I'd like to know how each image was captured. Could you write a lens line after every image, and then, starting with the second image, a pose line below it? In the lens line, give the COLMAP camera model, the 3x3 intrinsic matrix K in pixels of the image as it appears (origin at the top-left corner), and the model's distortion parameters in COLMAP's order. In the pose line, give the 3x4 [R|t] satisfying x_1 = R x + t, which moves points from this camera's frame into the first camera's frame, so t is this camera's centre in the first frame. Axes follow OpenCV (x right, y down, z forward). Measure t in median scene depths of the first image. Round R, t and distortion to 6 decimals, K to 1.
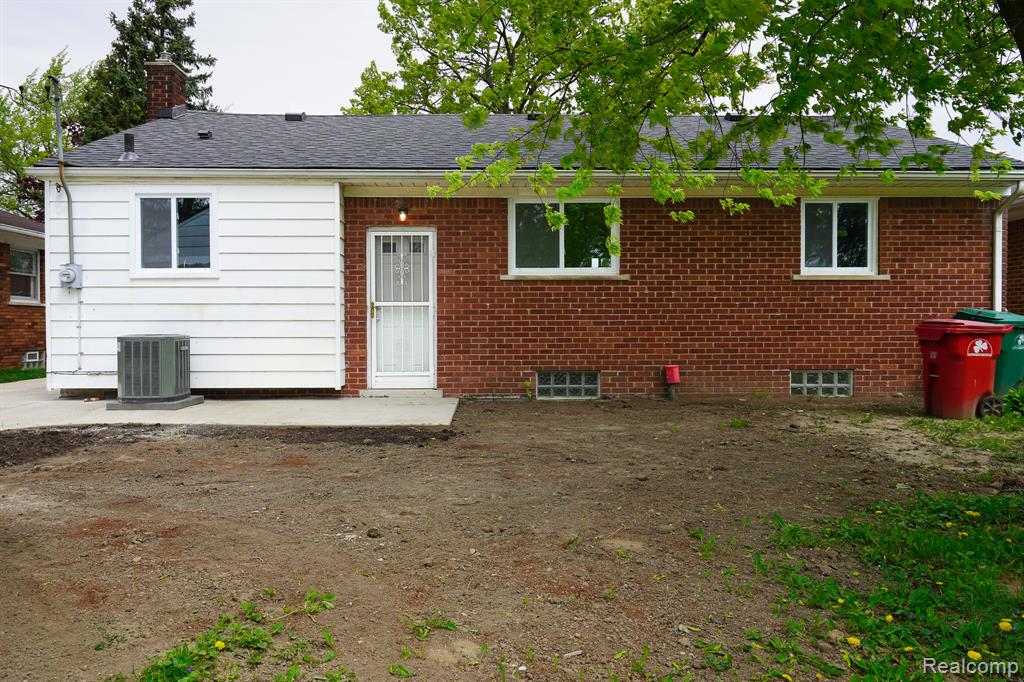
lens RADIAL K [[743.9, 0, 513.2], [0, 743.9, 340.8], [0, 0, 1]] dist [0.008681, 0.000083]
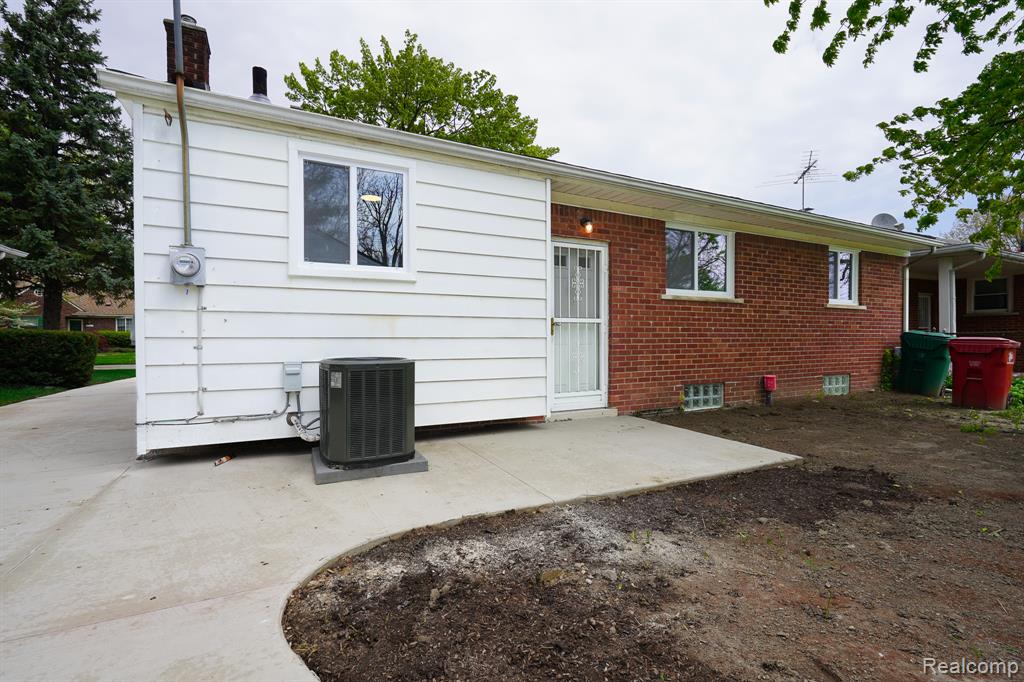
lens RADIAL K [[464.5, 0, 510.9], [0, 464.5, 345.3], [0, 0, 1]] dist [-0.003030, 0.000441]
pose [[0.902348, -0.005797, 0.430970, -0.486779], [0.011422, 0.999880, -0.010464, -0.012688], [-0.430858, 0.014365, 0.902306, 0.506251]]
